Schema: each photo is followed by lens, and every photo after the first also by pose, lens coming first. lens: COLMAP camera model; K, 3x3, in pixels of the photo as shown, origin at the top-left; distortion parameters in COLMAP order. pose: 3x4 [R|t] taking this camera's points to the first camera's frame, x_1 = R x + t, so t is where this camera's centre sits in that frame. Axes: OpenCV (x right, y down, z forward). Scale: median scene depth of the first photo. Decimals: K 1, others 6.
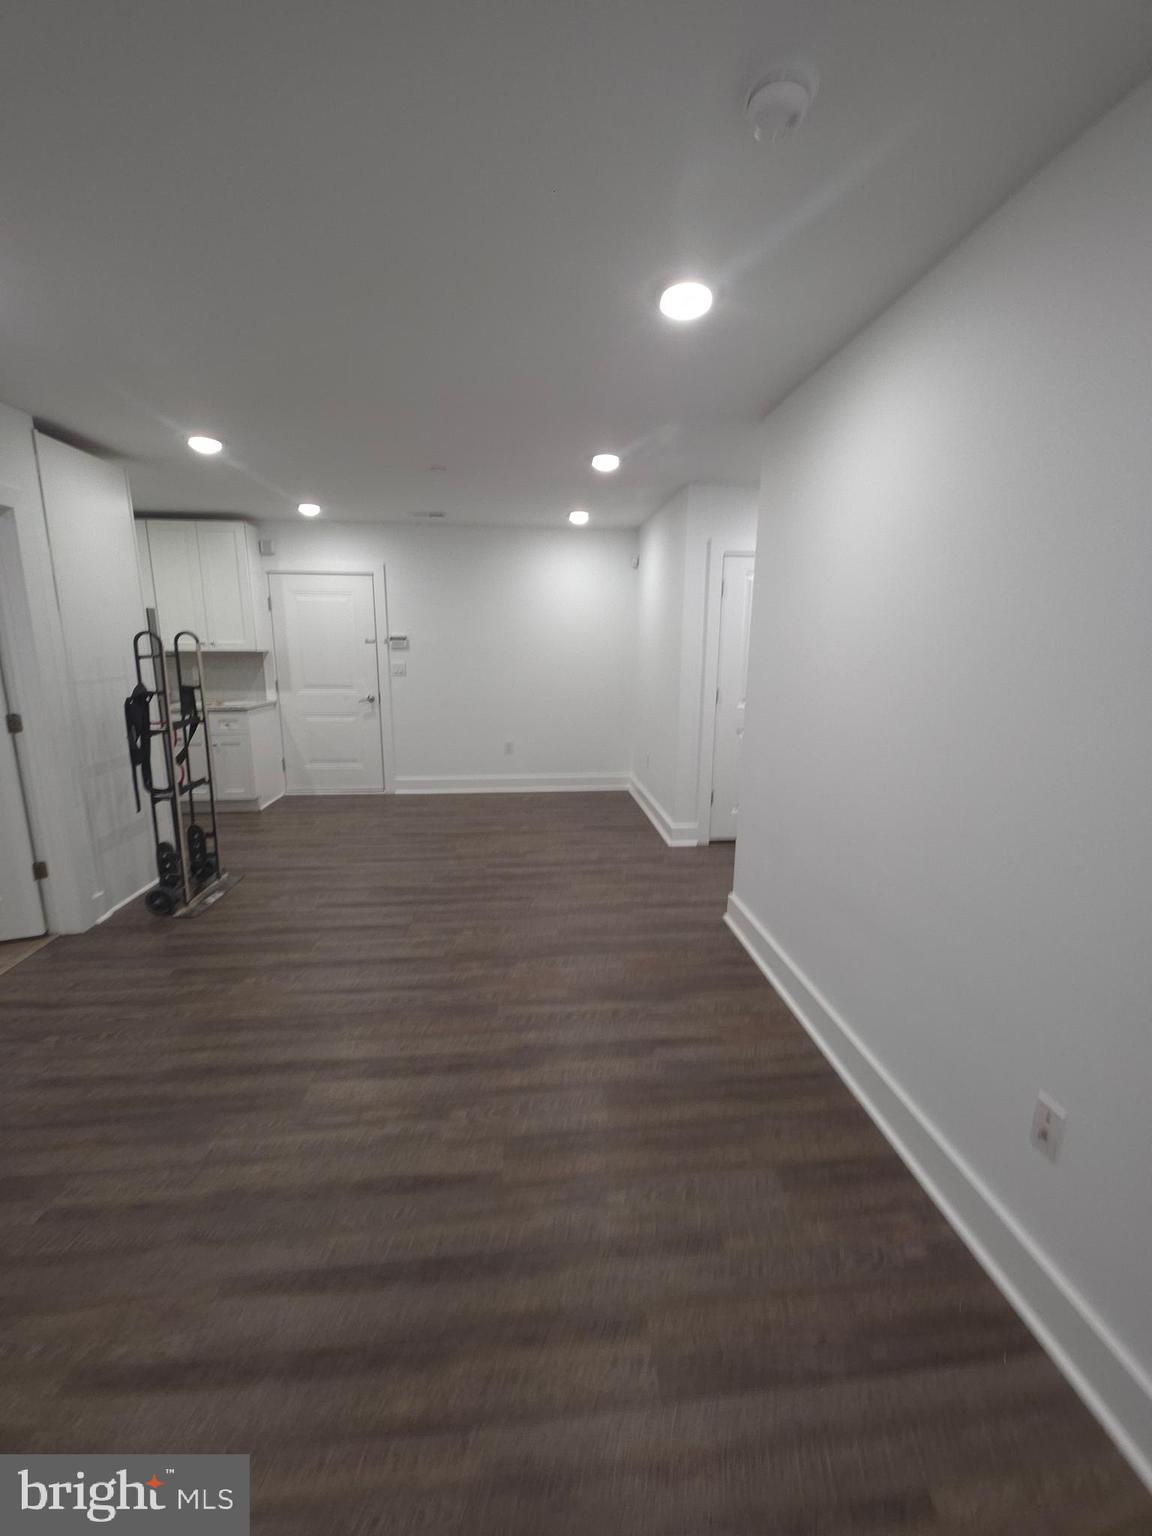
lens RADIAL K [[609.9, 0, 573.7], [0, 609.9, 762.2], [0, 0, 1]] dist [-0.001506, -0.000216]
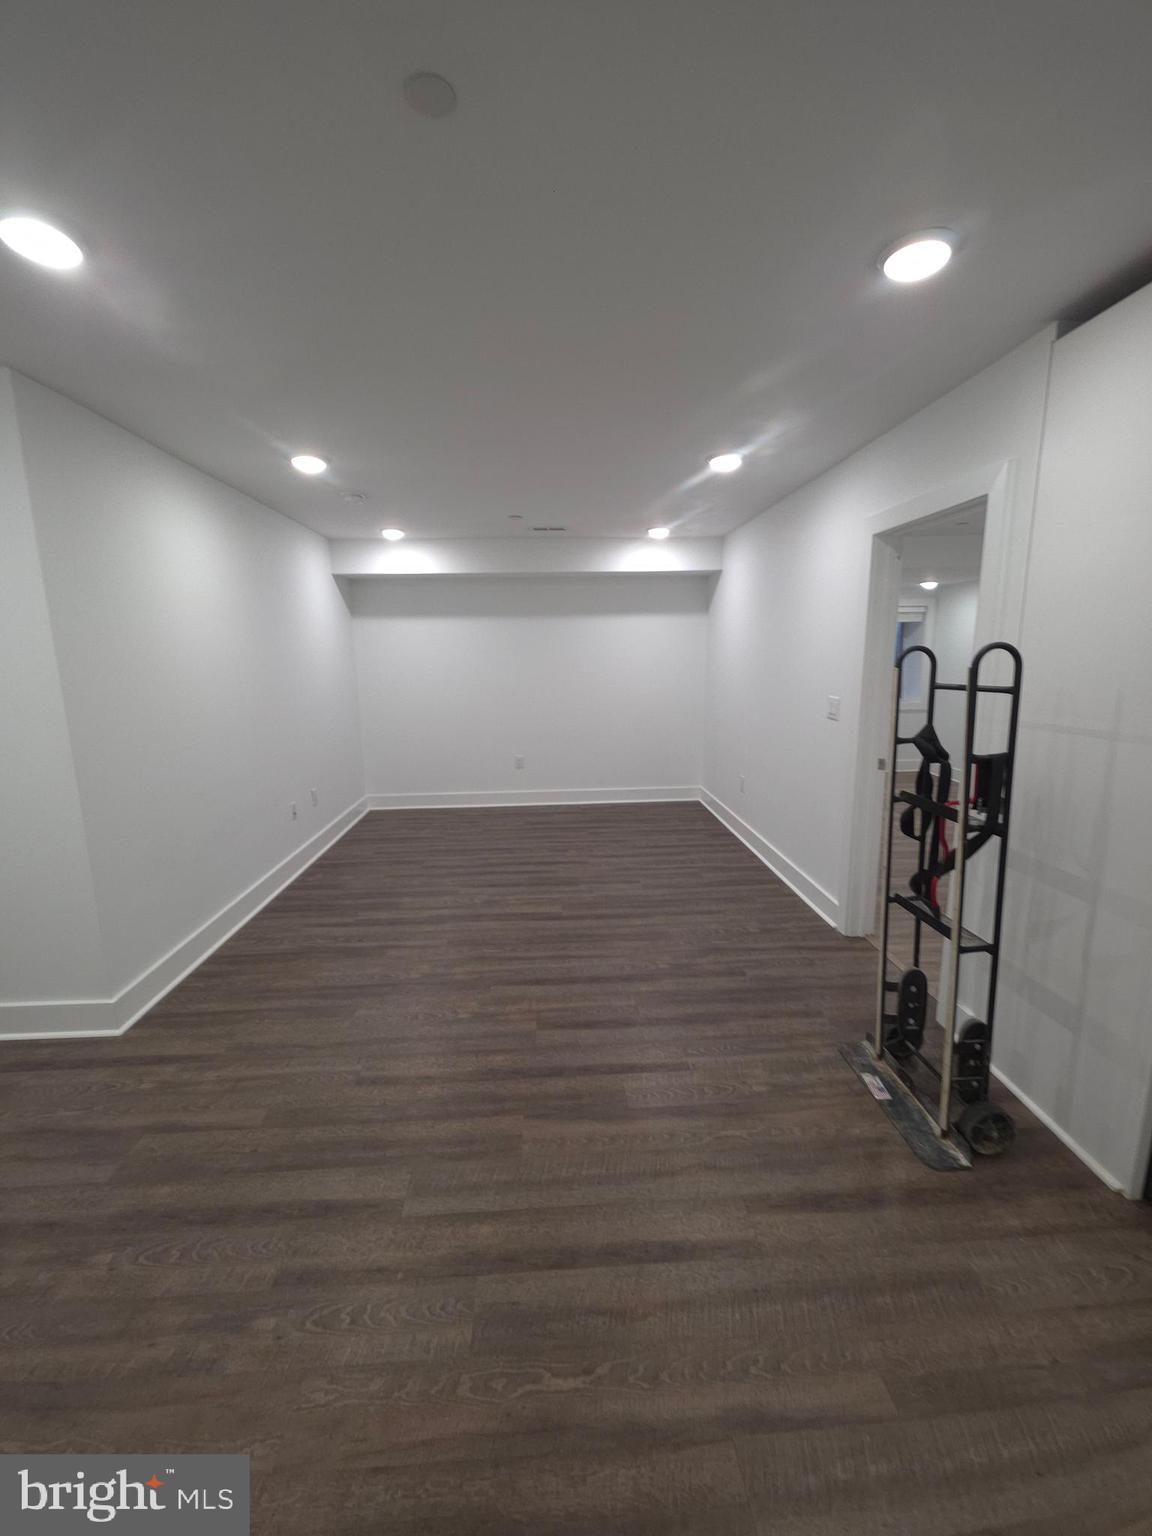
lens RADIAL K [[609.9, 0, 573.7], [0, 609.9, 762.2], [0, 0, 1]] dist [-0.001506, -0.000216]
pose [[-0.999108, 0.000035, 0.042227, -0.392912], [0.015439, 0.931071, 0.364510, -0.371208], [-0.039304, 0.364837, -0.930241, 1.800119]]
